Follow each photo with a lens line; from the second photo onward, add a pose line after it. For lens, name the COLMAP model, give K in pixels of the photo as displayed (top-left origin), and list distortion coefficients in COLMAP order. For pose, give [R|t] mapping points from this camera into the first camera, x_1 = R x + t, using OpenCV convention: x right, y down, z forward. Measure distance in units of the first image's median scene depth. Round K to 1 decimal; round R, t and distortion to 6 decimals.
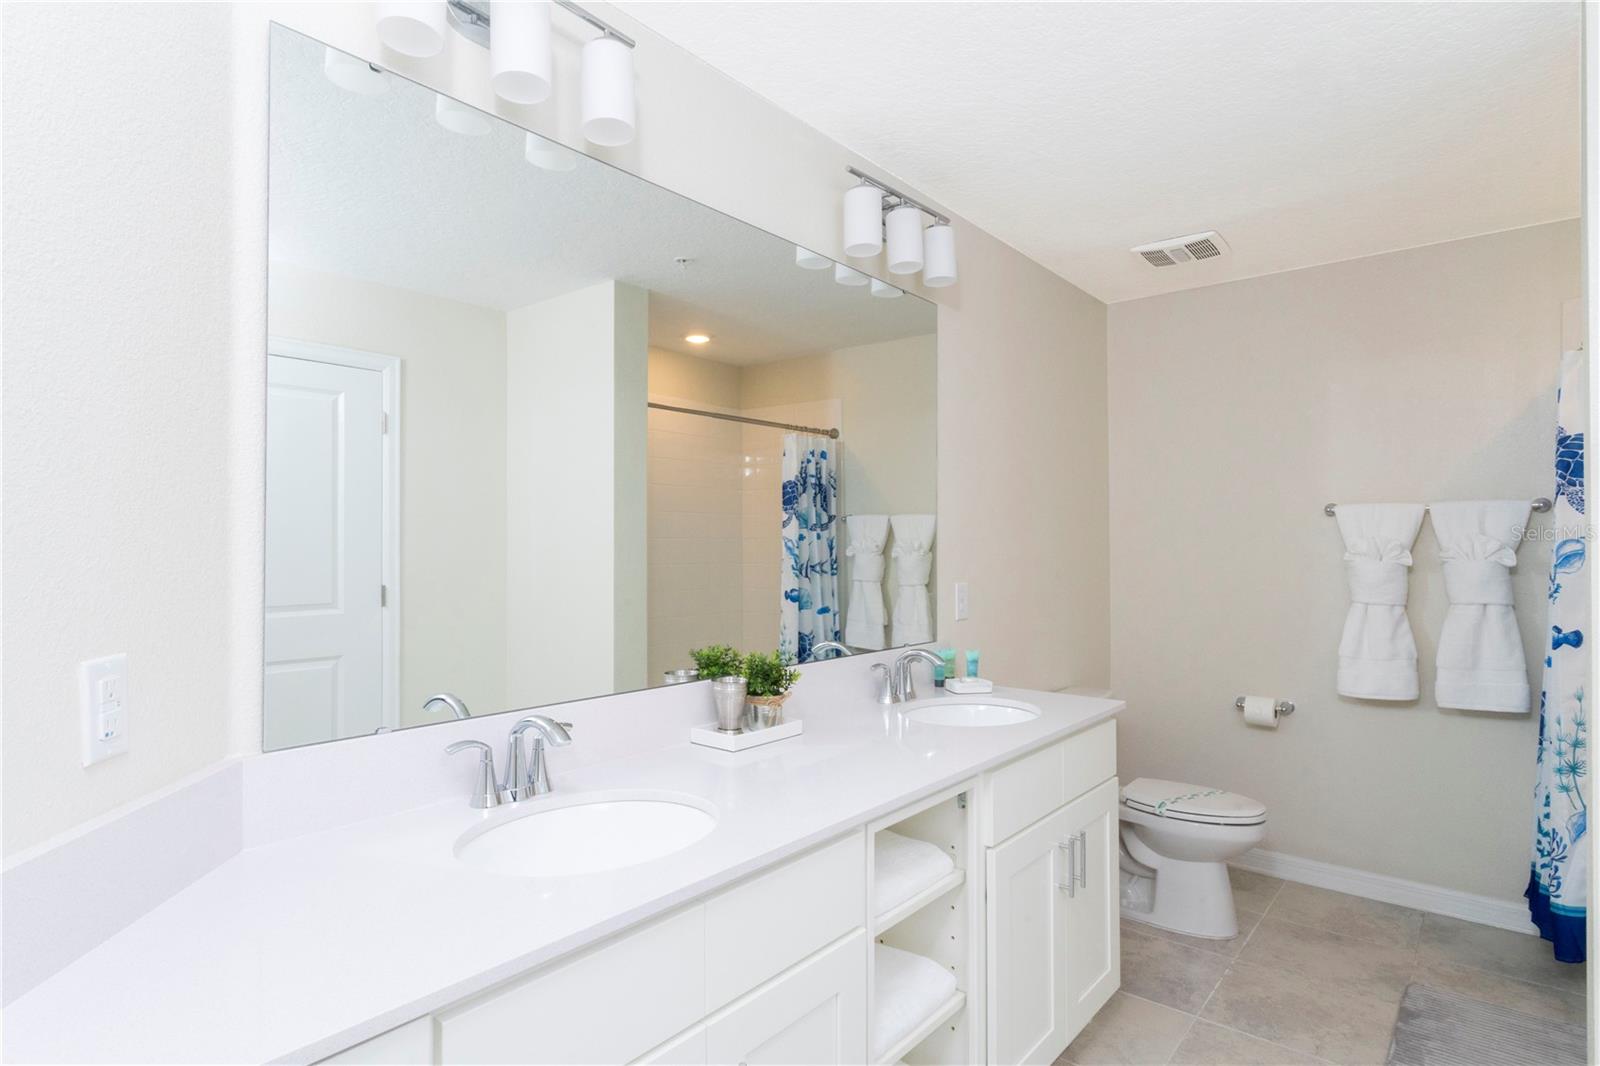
lens RADIAL K [[756.0, 0, 800.0], [0, 756.0, 533.0], [0, 0, 1]] dist [-0.003156, 0.000157]
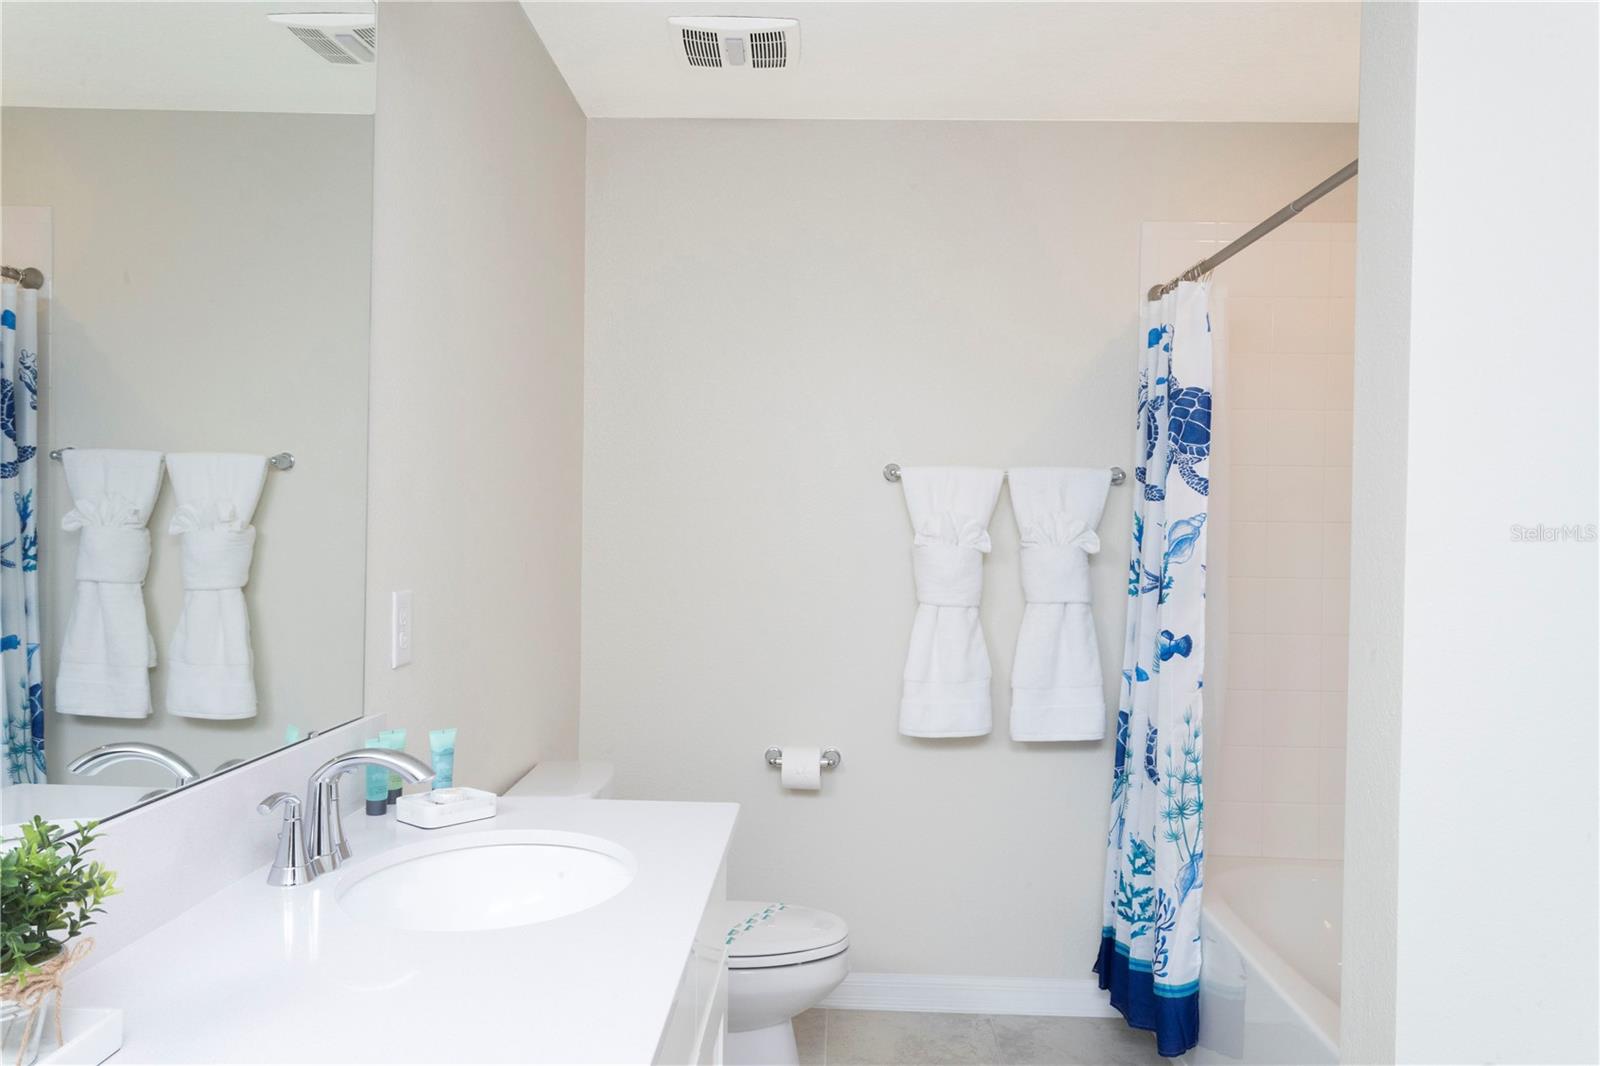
lens RADIAL K [[1201.2, 0, 800.9], [0, 1201.2, 526.6], [0, 0, 1]] dist [0.001284, -0.003463]
pose [[0.802121, 0.010937, 0.597061, -0.036434], [-0.026292, 0.999510, 0.017013, 0.003024], [-0.596582, -0.029344, 0.802015, 0.170457]]
